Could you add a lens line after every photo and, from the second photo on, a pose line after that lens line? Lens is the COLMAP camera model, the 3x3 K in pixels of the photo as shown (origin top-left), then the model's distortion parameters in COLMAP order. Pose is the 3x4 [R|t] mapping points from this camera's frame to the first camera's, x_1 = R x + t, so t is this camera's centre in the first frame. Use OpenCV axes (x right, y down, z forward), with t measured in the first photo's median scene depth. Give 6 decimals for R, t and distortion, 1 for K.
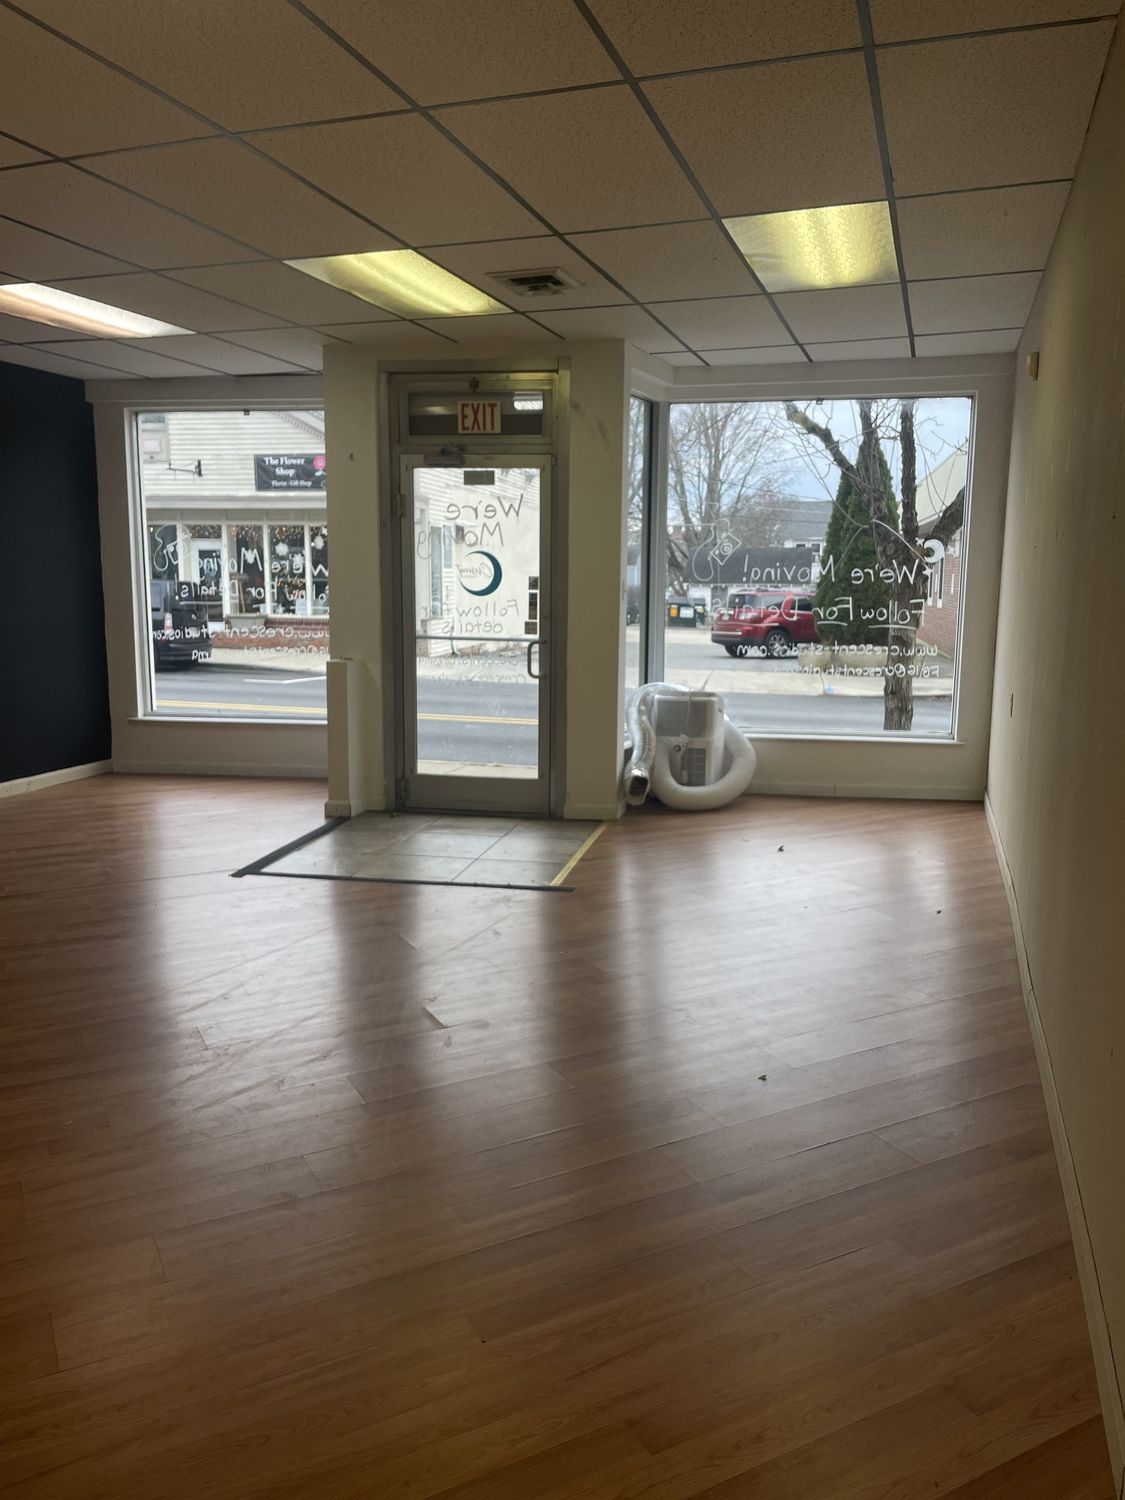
lens RADIAL K [[1177.8, 0, 563.5], [0, 1177.8, 742.5], [0, 0, 1]] dist [0.129633, -0.169434]
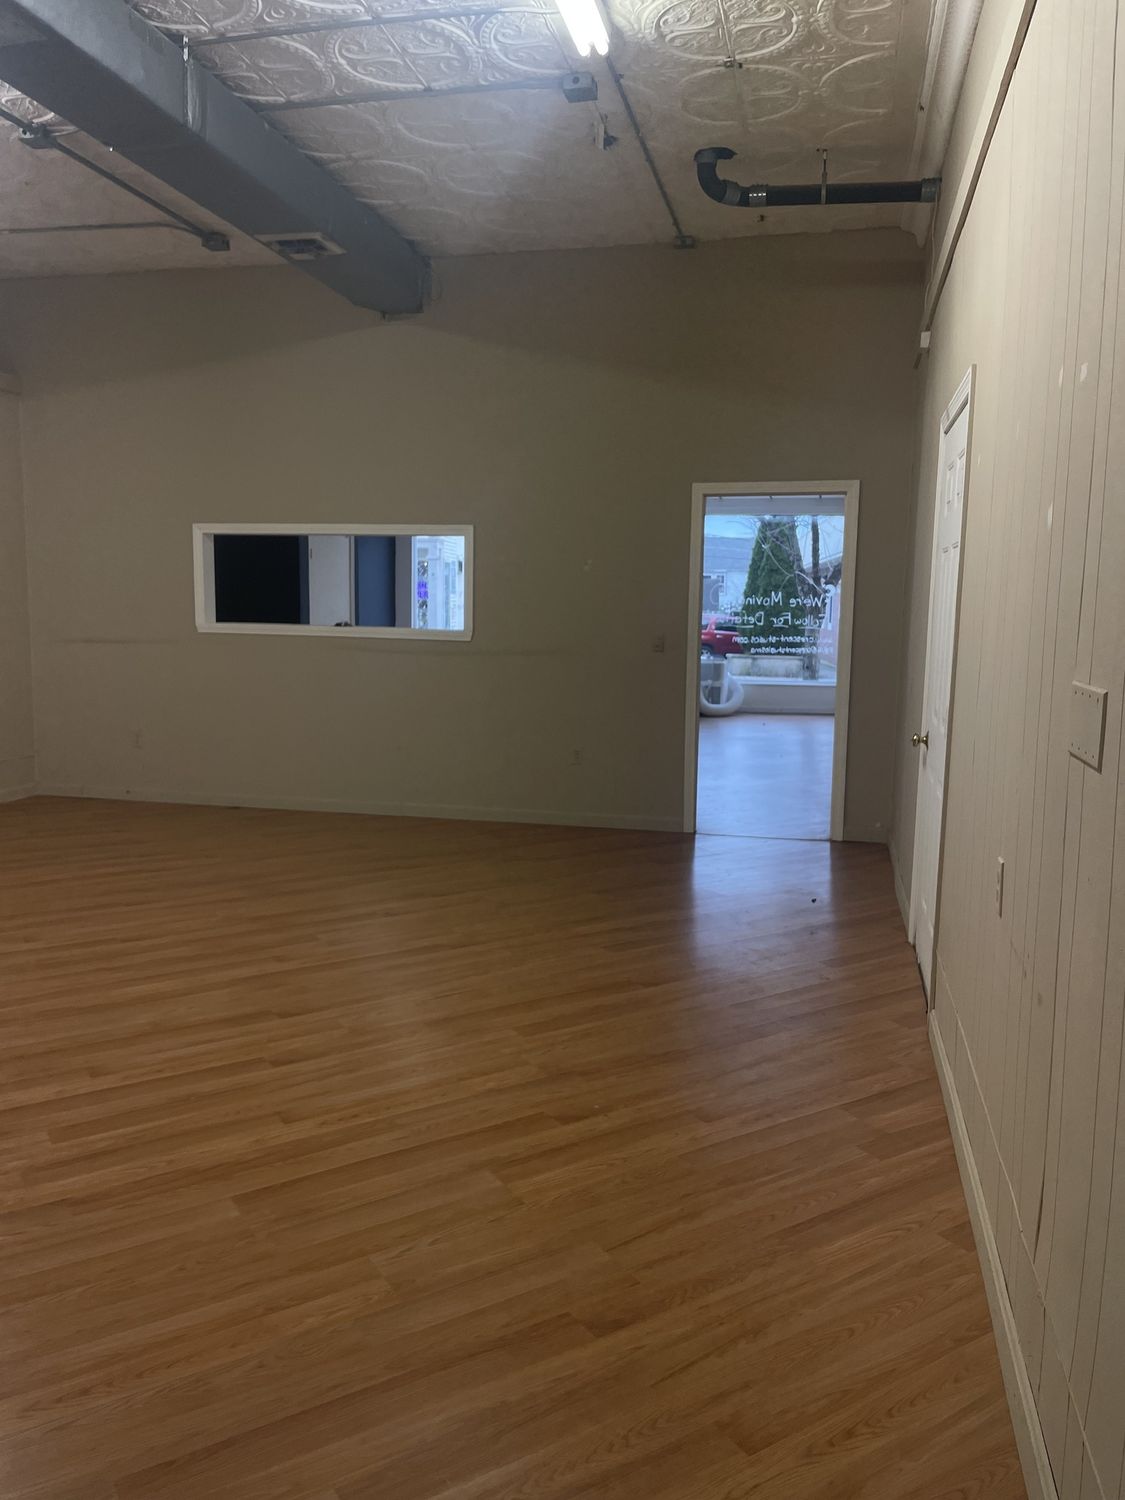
lens RADIAL K [[1136.7, 0, 564.7], [0, 1136.7, 743.5], [0, 0, 1]] dist [0.098072, -0.133609]
pose [[0.996987, 0.000762, 0.077561, -0.281313], [0.000532, 0.999861, -0.016656, 0.127672], [-0.077563, 0.016647, 0.996848, -0.873063]]
